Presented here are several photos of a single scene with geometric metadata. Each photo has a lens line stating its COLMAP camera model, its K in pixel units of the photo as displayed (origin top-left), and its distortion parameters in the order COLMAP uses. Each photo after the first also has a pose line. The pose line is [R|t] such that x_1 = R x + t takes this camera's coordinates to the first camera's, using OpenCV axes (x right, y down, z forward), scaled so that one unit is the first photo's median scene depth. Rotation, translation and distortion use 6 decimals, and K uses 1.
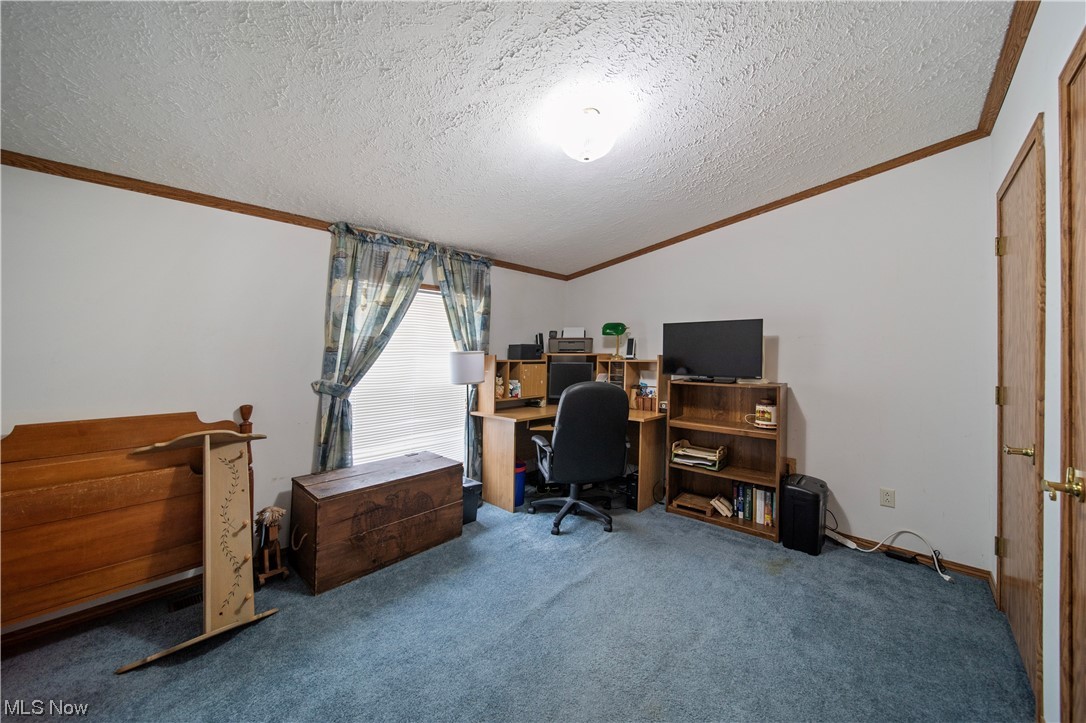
lens RADIAL K [[390.7, 0, 542.5], [0, 390.7, 342.0], [0, 0, 1]] dist [0.000281, 0.000043]
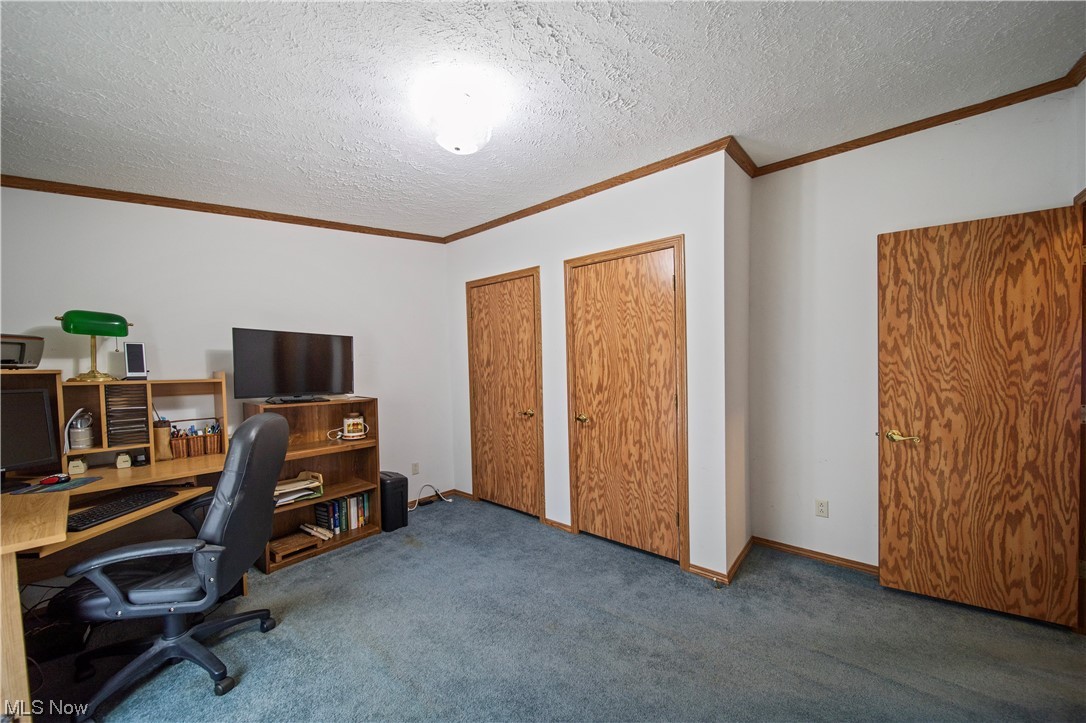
lens RADIAL K [[384.4, 0, 542.1], [0, 384.4, 368.0], [0, 0, 1]] dist [-0.000995, -0.000043]
pose [[-0.078779, 0.007435, 0.996864, -0.521589], [-0.027149, 0.999585, -0.009601, 0.020658], [-0.996522, -0.027820, -0.078544, 0.569203]]
